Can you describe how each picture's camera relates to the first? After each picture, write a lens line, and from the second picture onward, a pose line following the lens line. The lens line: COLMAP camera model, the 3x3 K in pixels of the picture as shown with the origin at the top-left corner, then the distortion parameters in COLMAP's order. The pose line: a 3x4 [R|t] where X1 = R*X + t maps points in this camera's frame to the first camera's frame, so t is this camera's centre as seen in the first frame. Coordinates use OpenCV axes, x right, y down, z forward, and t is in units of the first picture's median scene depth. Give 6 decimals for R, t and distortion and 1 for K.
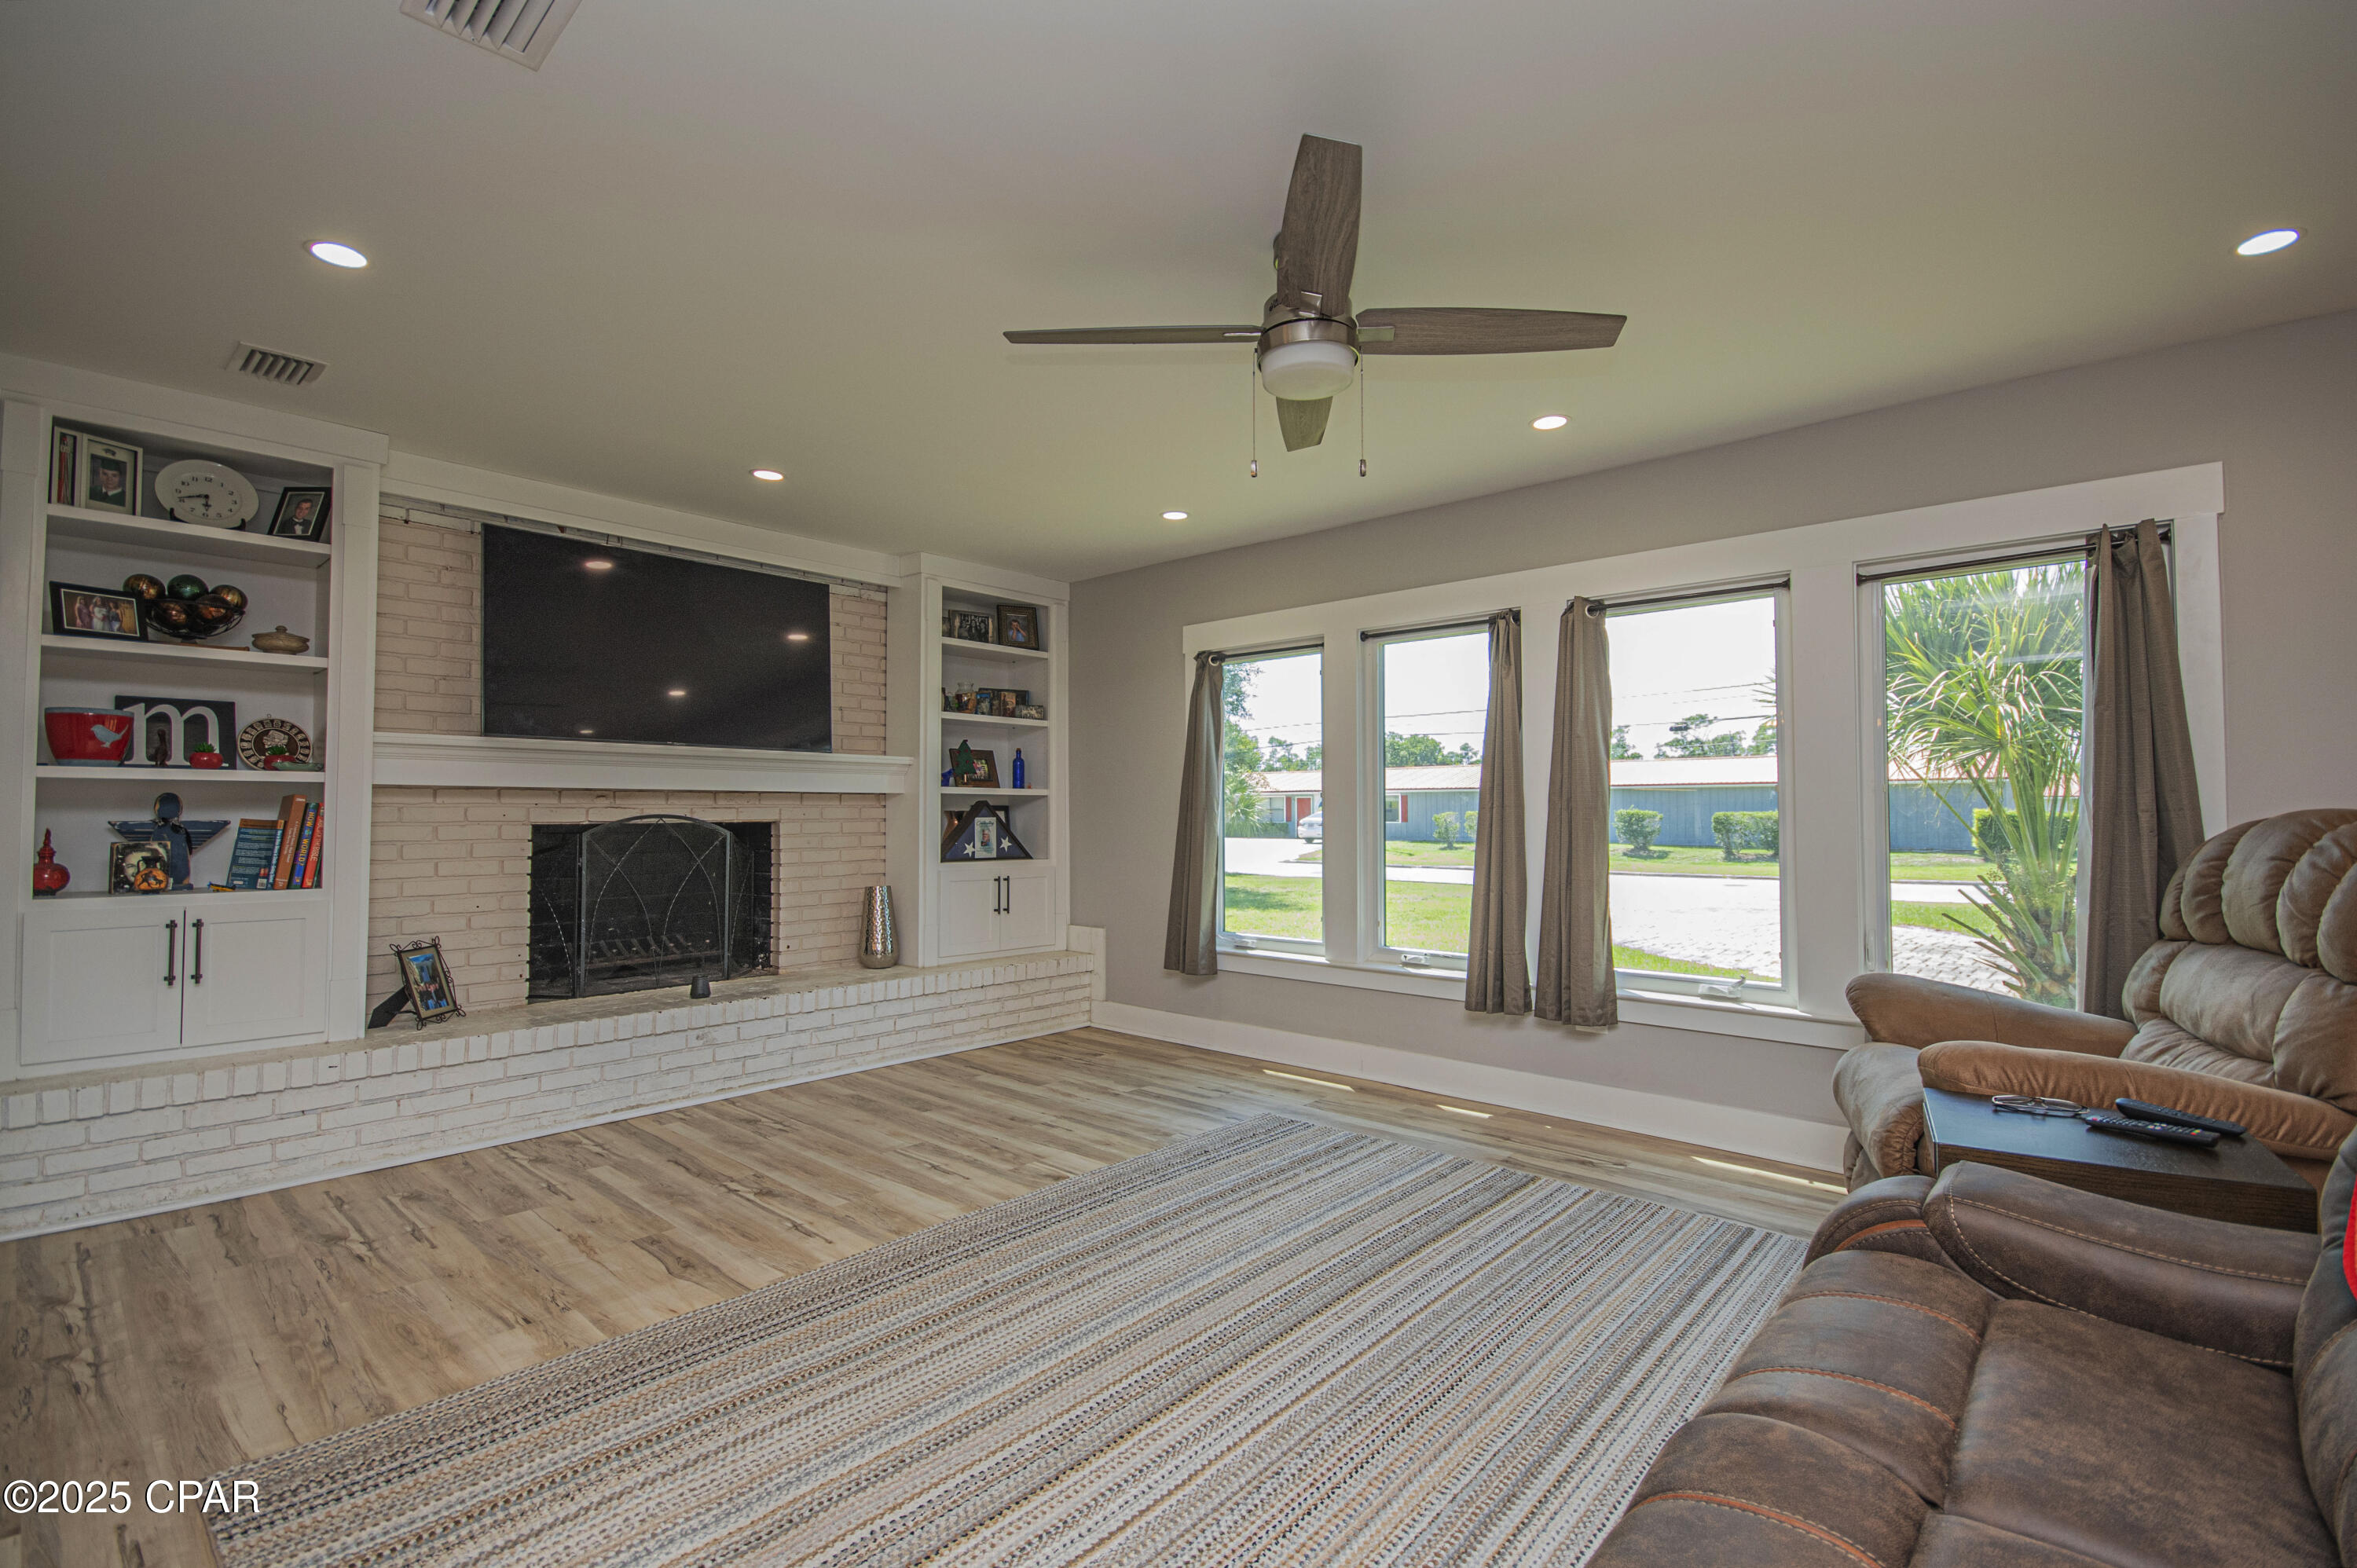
lens RADIAL K [[1065.1, 0, 1179.4], [0, 1065.1, 785.3], [0, 0, 1]] dist [0.002375, -0.000127]
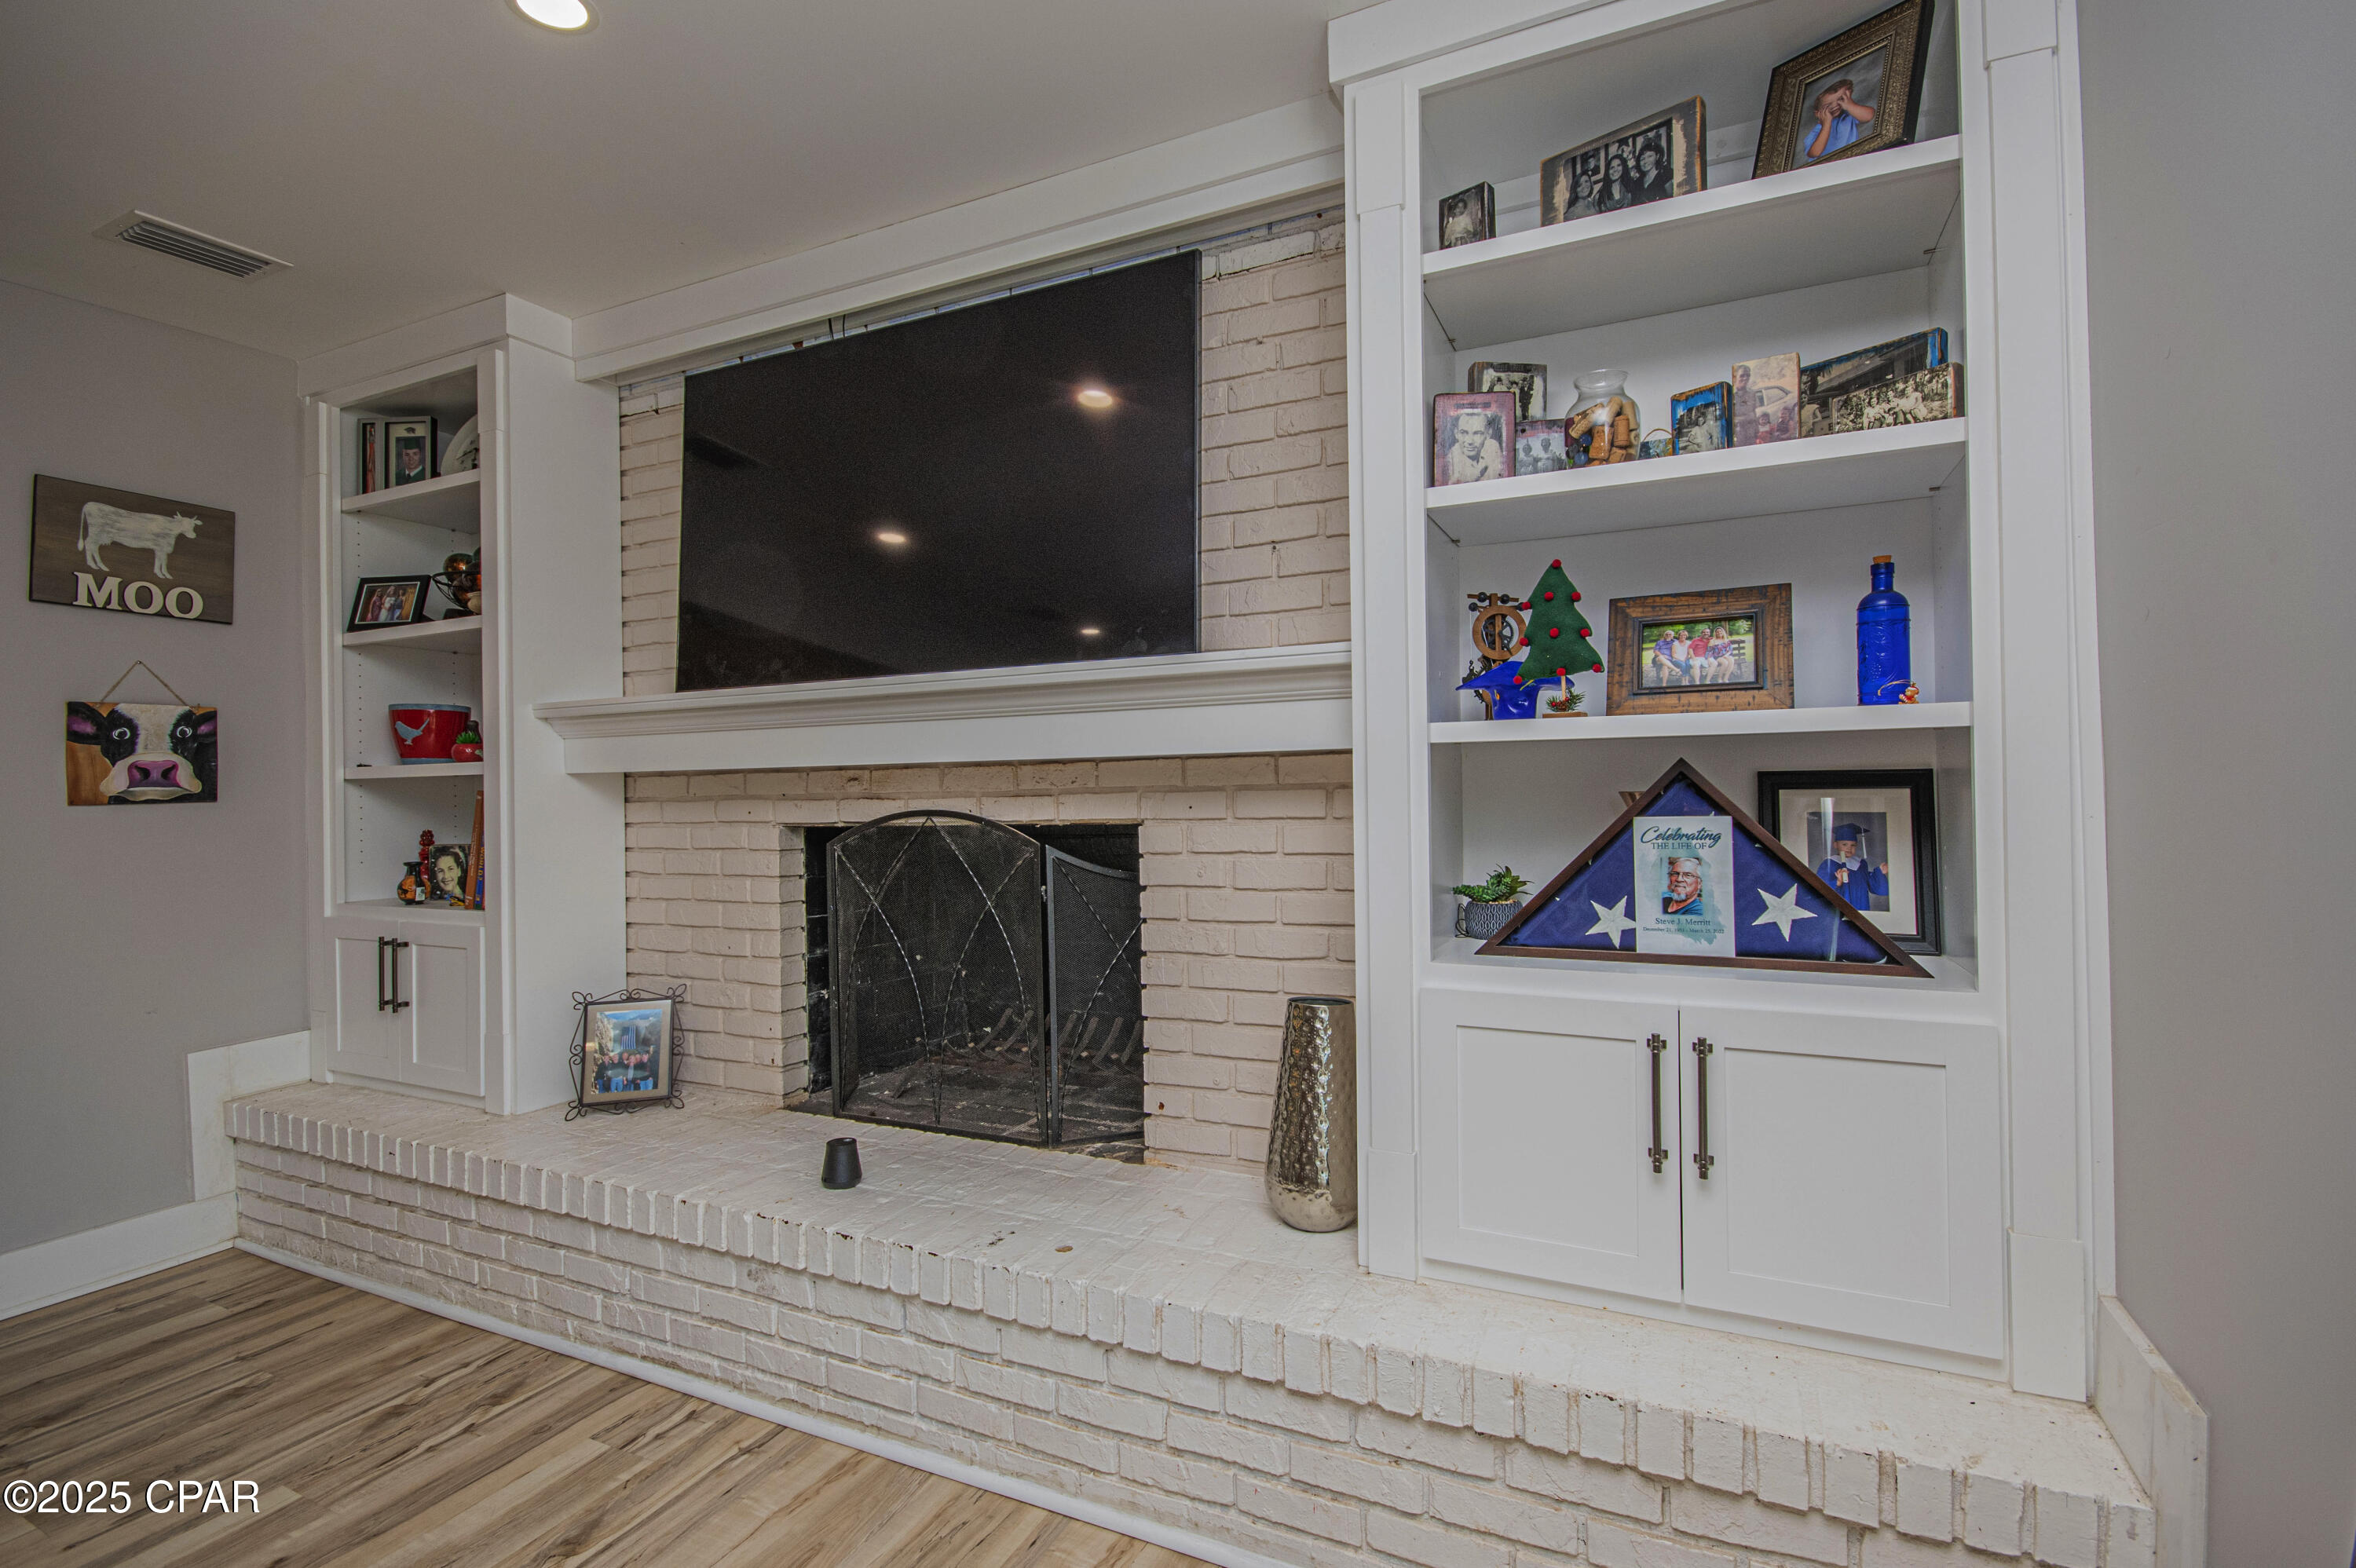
lens RADIAL K [[1064.6, 0, 1182.2], [0, 1064.6, 786.5], [0, 0, 1]] dist [0.002375, -0.000127]
pose [[0.296766, -0.010132, -0.954896, 0.068737], [0.040513, 0.999177, 0.001989, 0.020011], [0.954090, -0.039276, 0.296933, 0.975513]]
